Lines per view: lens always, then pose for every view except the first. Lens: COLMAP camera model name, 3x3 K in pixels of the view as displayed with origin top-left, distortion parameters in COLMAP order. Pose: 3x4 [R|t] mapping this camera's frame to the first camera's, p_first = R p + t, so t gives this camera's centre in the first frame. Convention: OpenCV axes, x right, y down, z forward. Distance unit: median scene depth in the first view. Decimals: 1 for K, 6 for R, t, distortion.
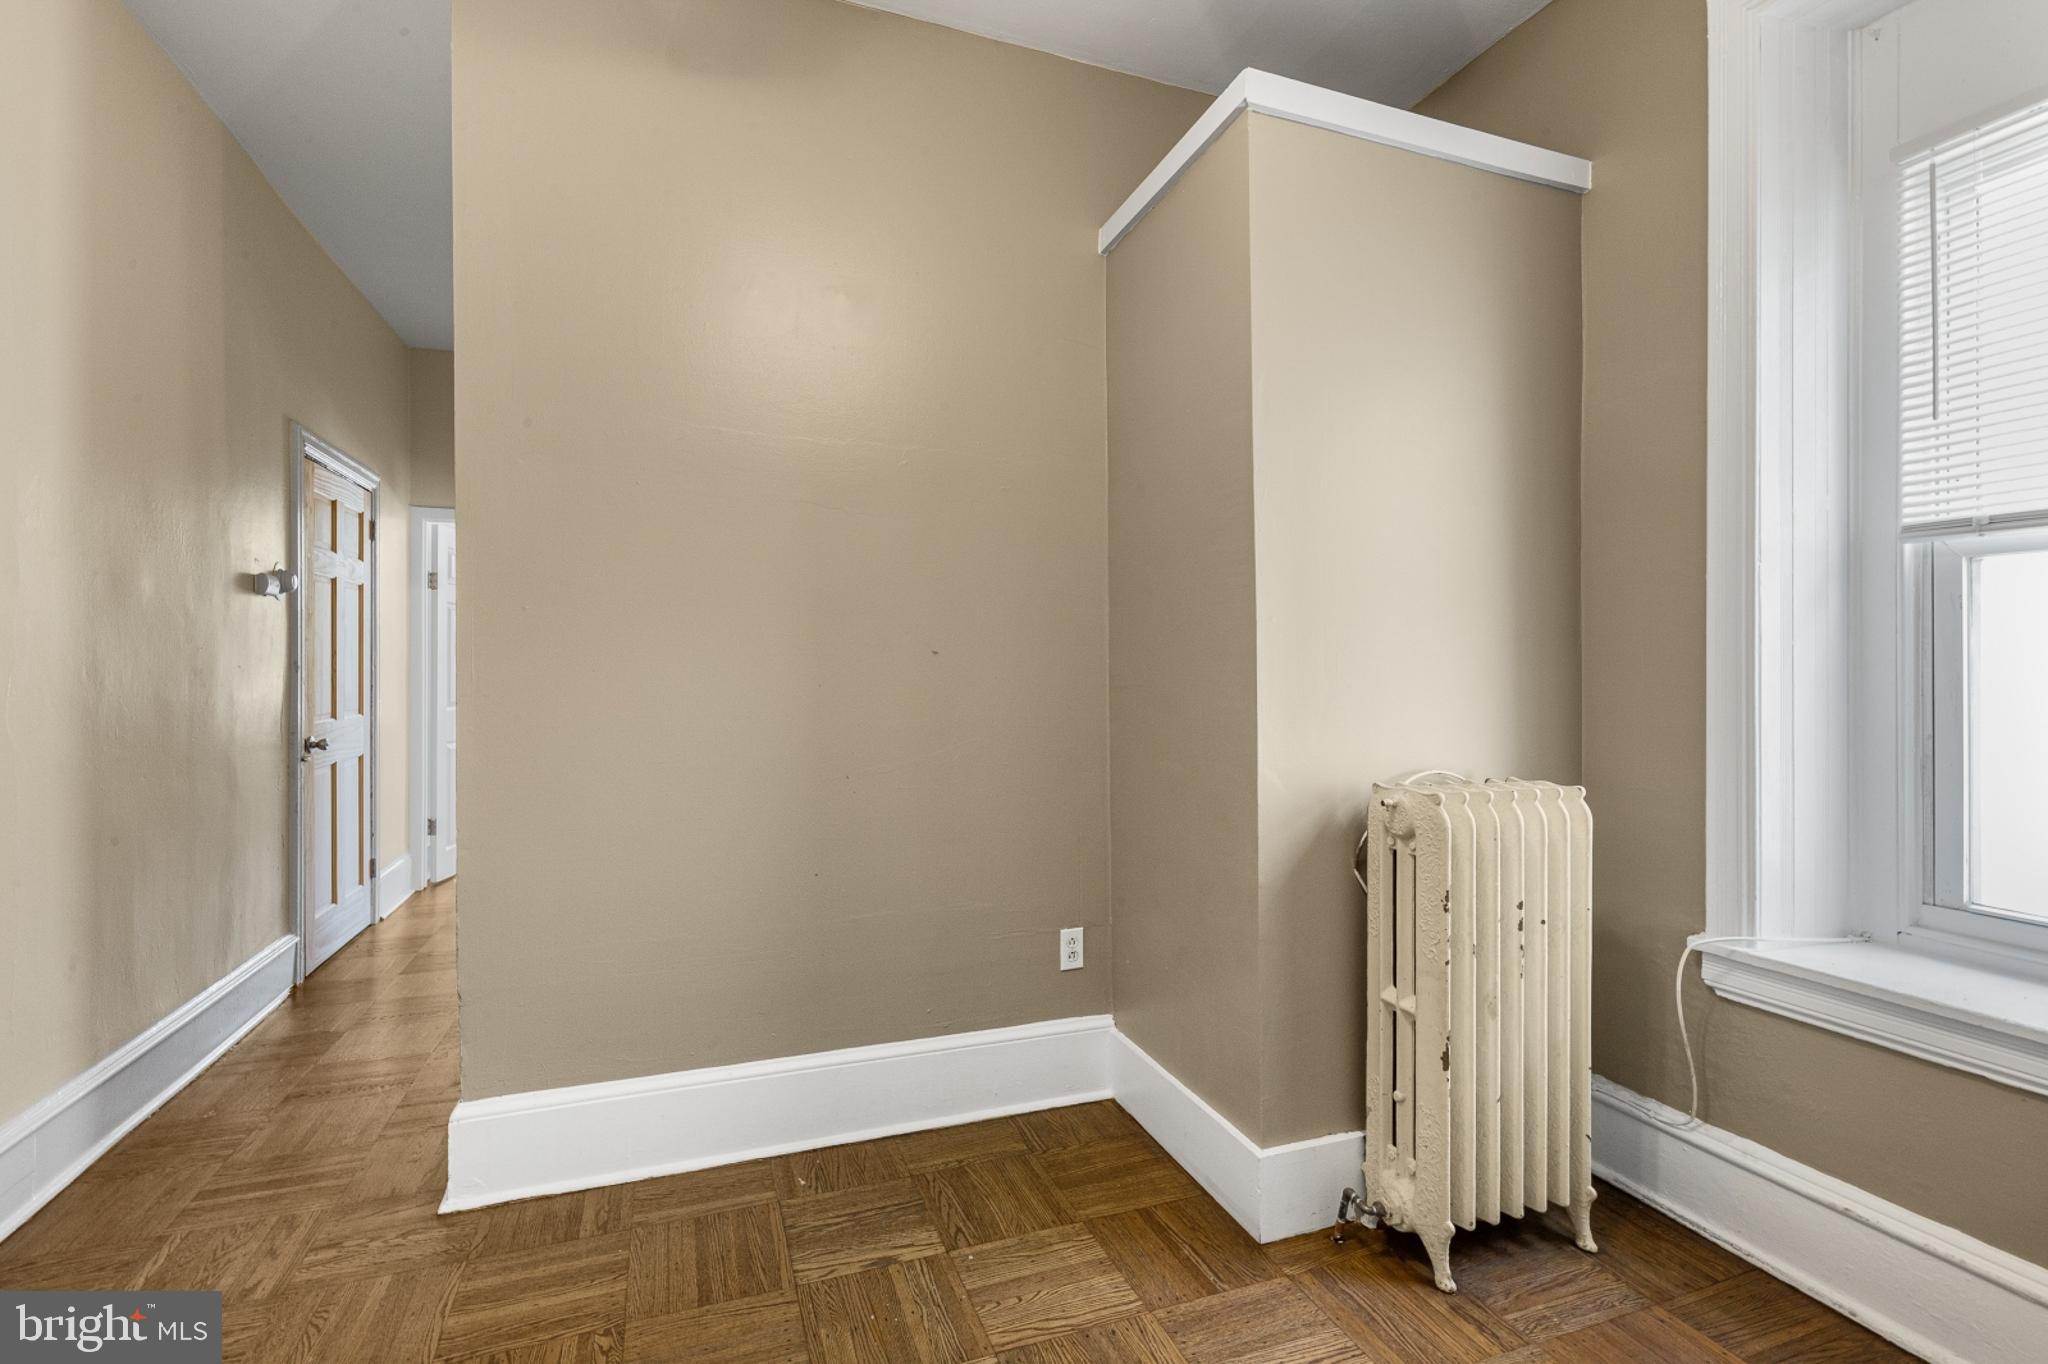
lens RADIAL K [[919.1, 0, 1023.6], [0, 919.1, 671.6], [0, 0, 1]] dist [0.001825, 0.000668]
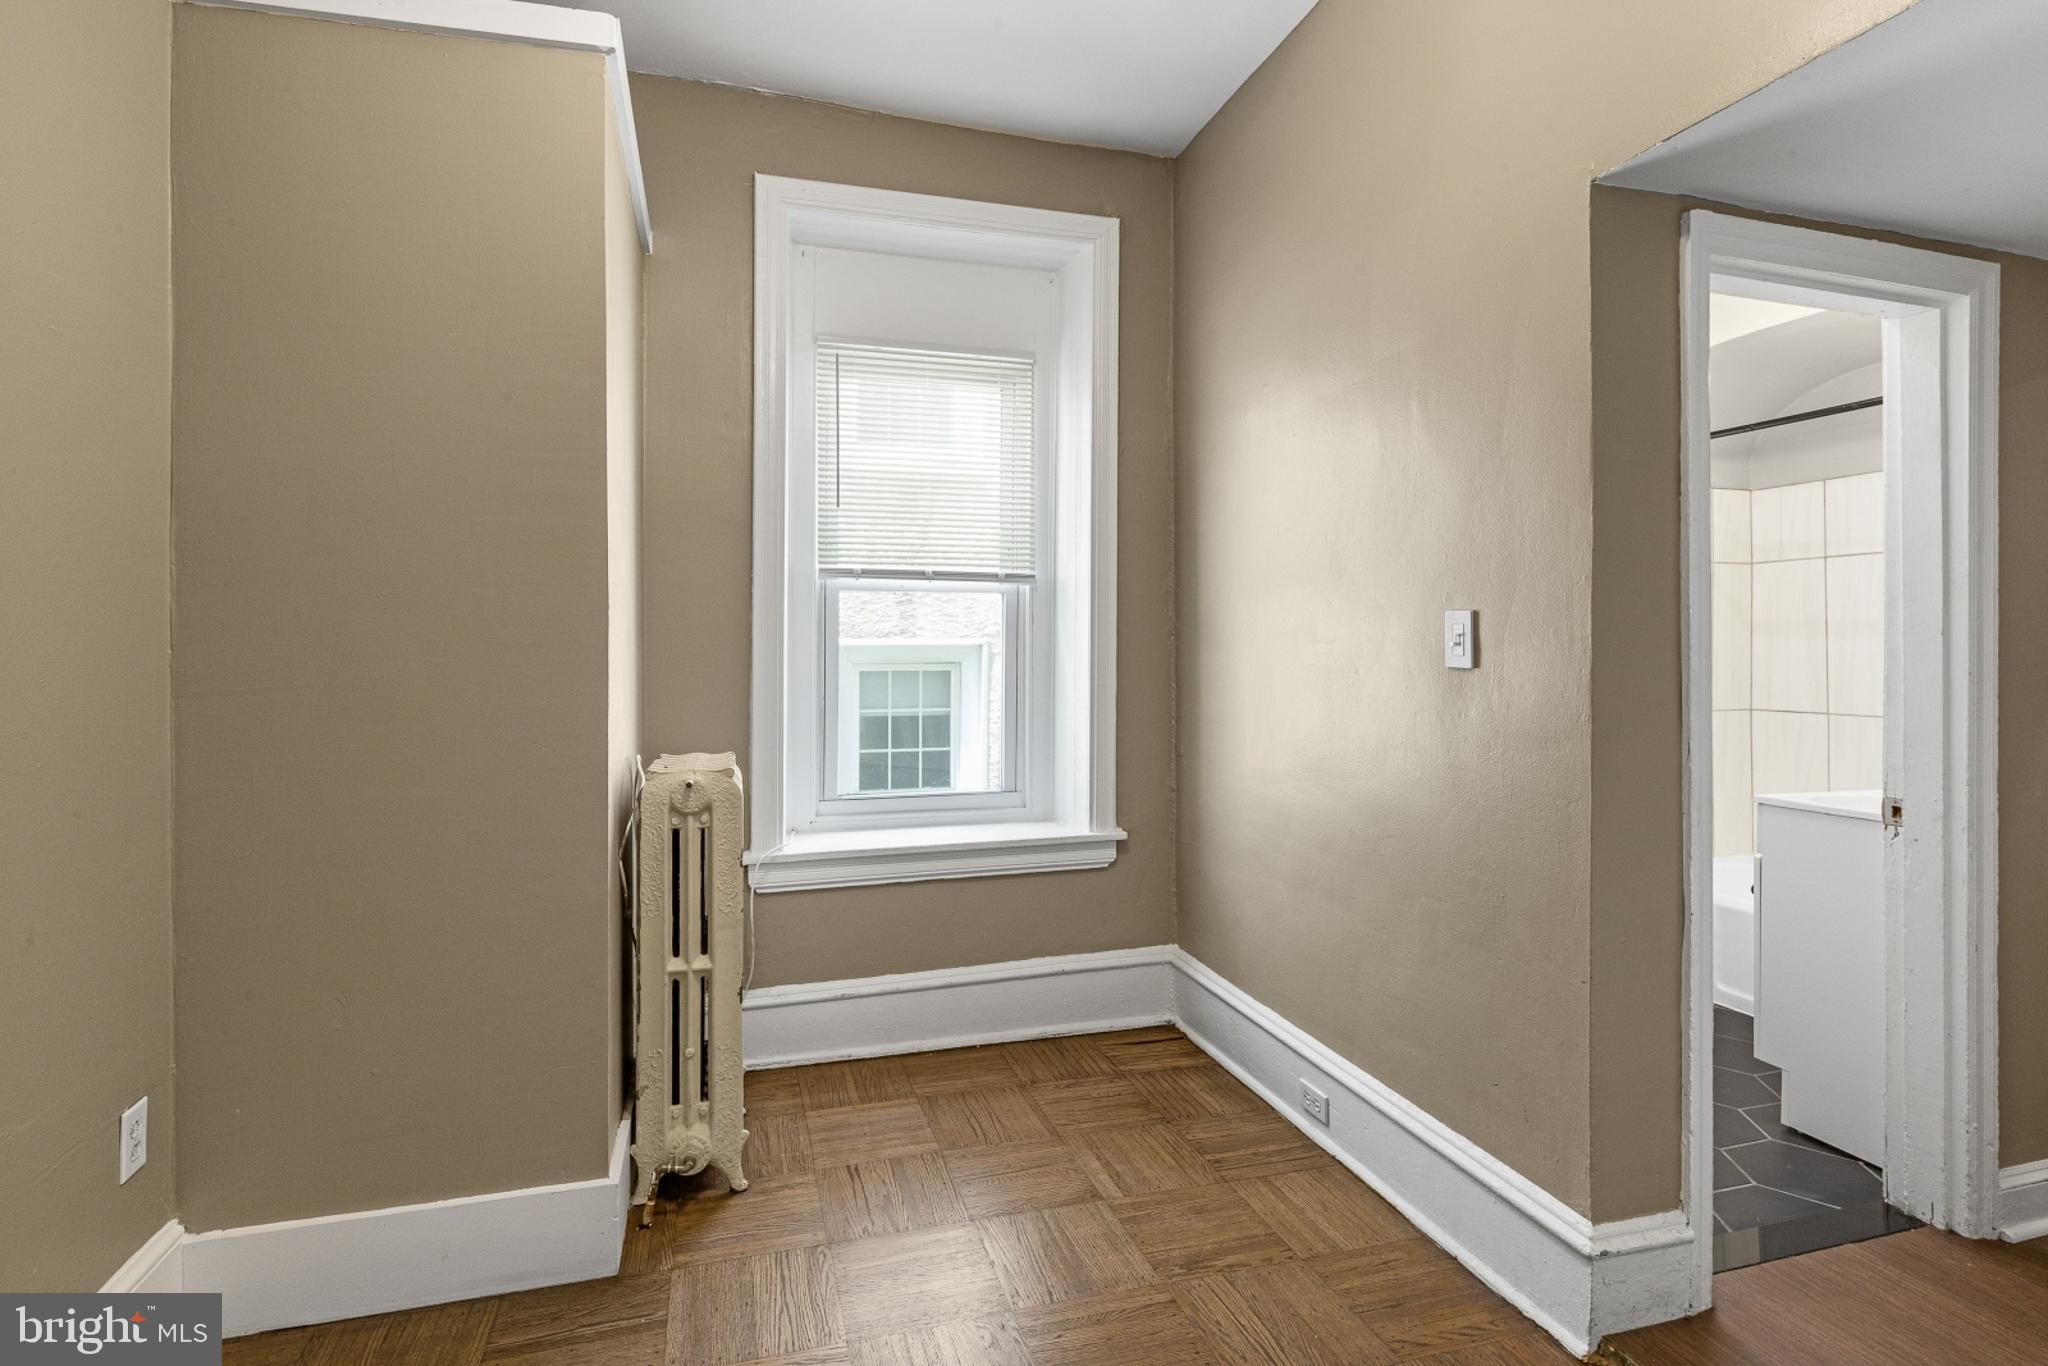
lens RADIAL K [[993.8, 0, 1000.2], [0, 993.8, 646.8], [0, 0, 1]] dist [0.000194, -0.000830]
pose [[0.075885, 0.002591, 0.997113, -0.745967], [-0.000887, 0.999996, -0.002531, -0.015743], [-0.997116, -0.000692, 0.075887, 0.550996]]
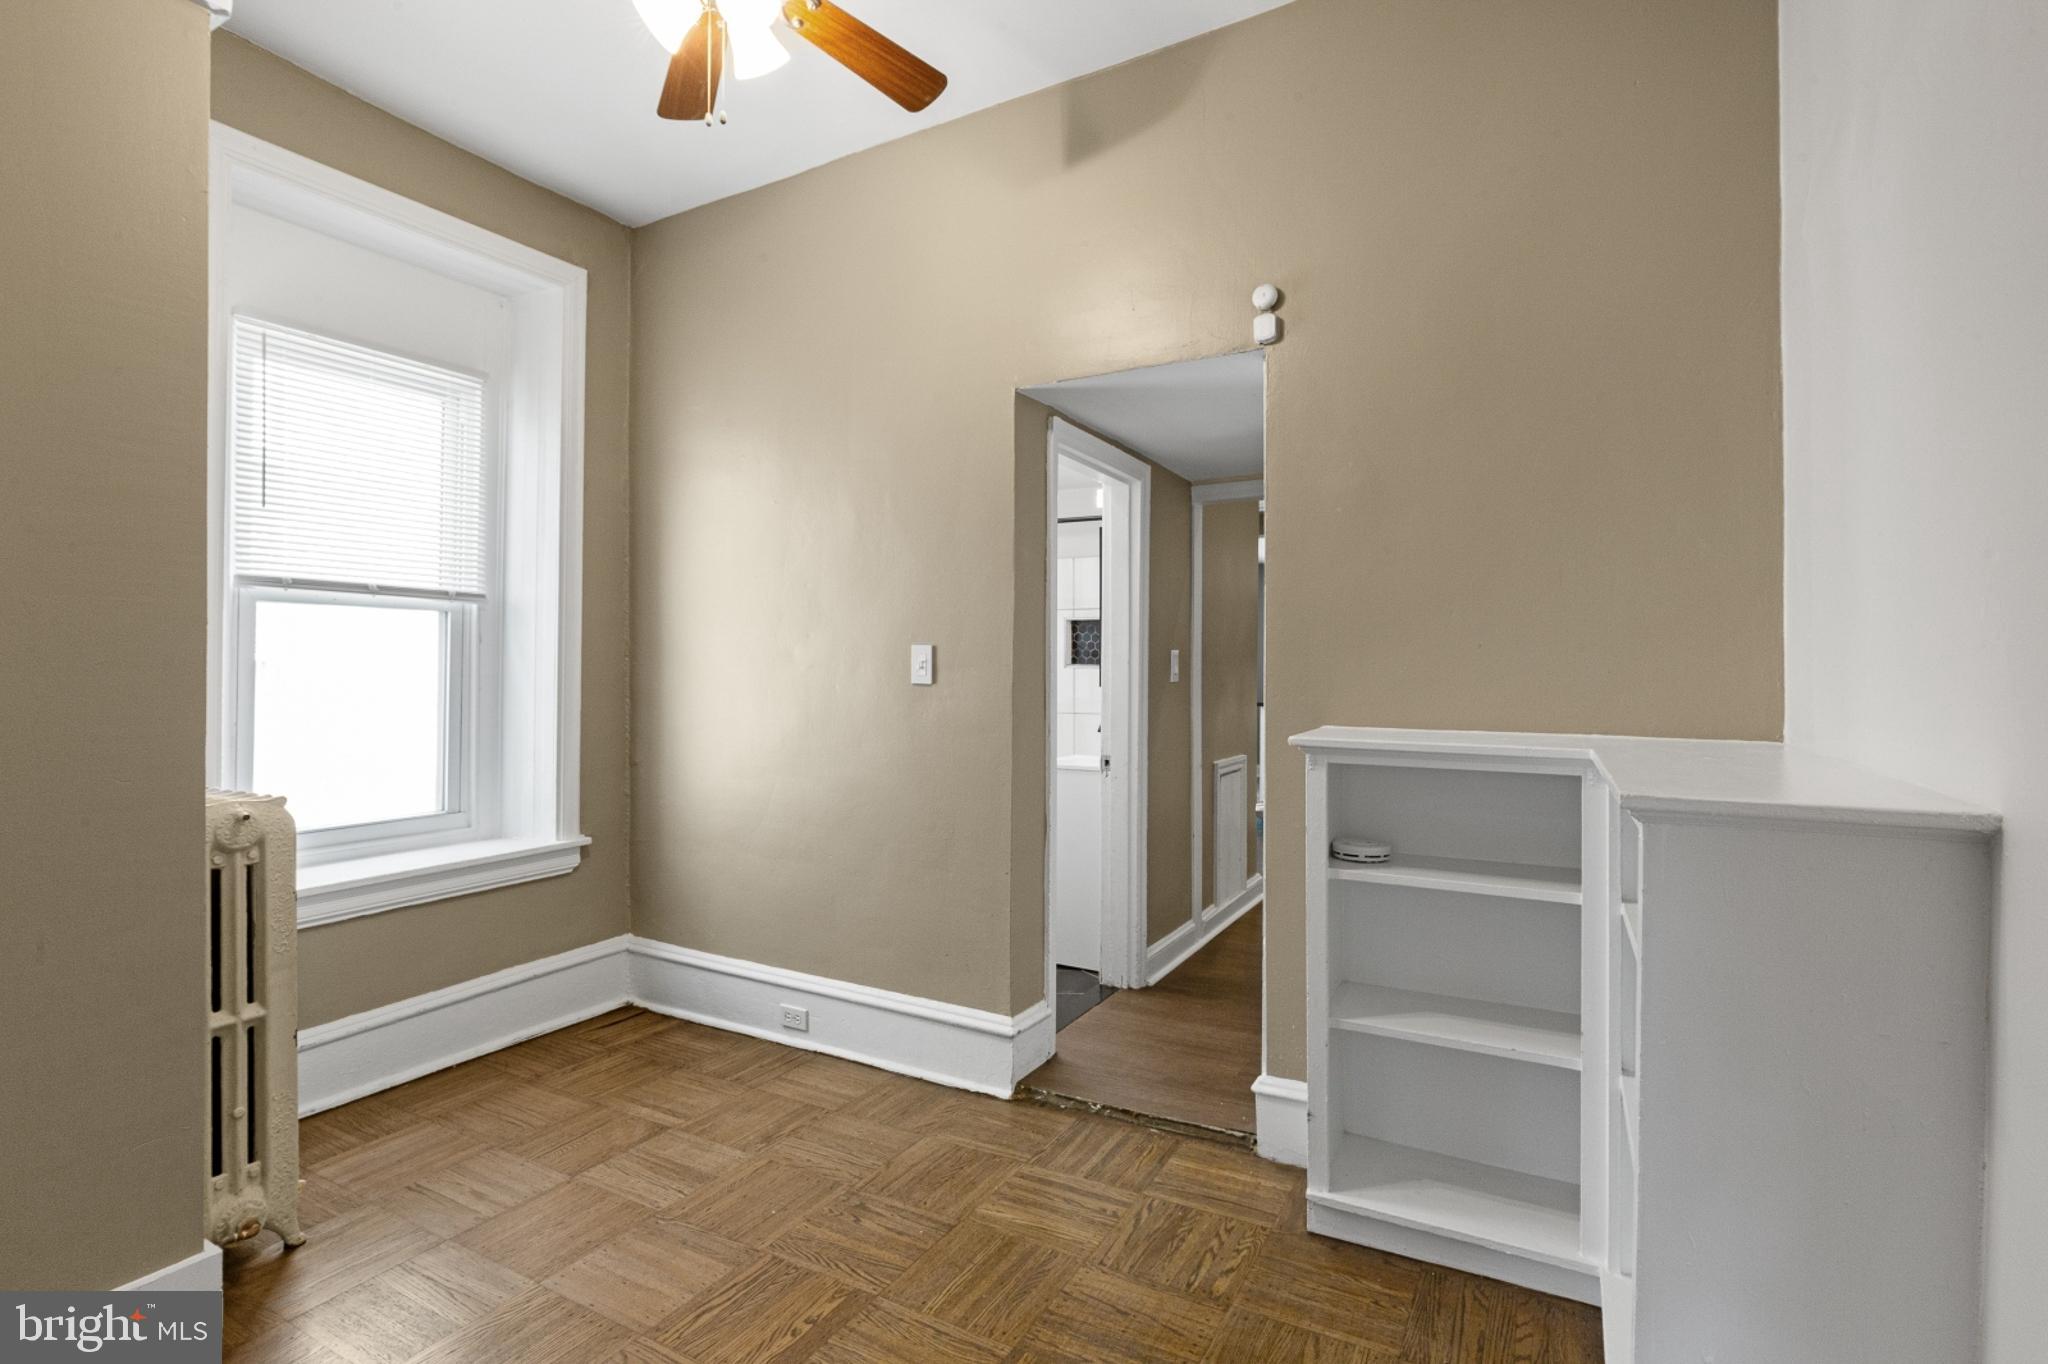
lens RADIAL K [[991.8, 0, 1016.9], [0, 991.8, 672.1], [0, 0, 1]] dist [-0.000453, 0.000029]
pose [[-0.647127, -0.005340, 0.762363, -0.954679], [-0.005719, 0.999981, 0.002150, -0.019024], [-0.762361, -0.002969, -0.647145, 1.063778]]
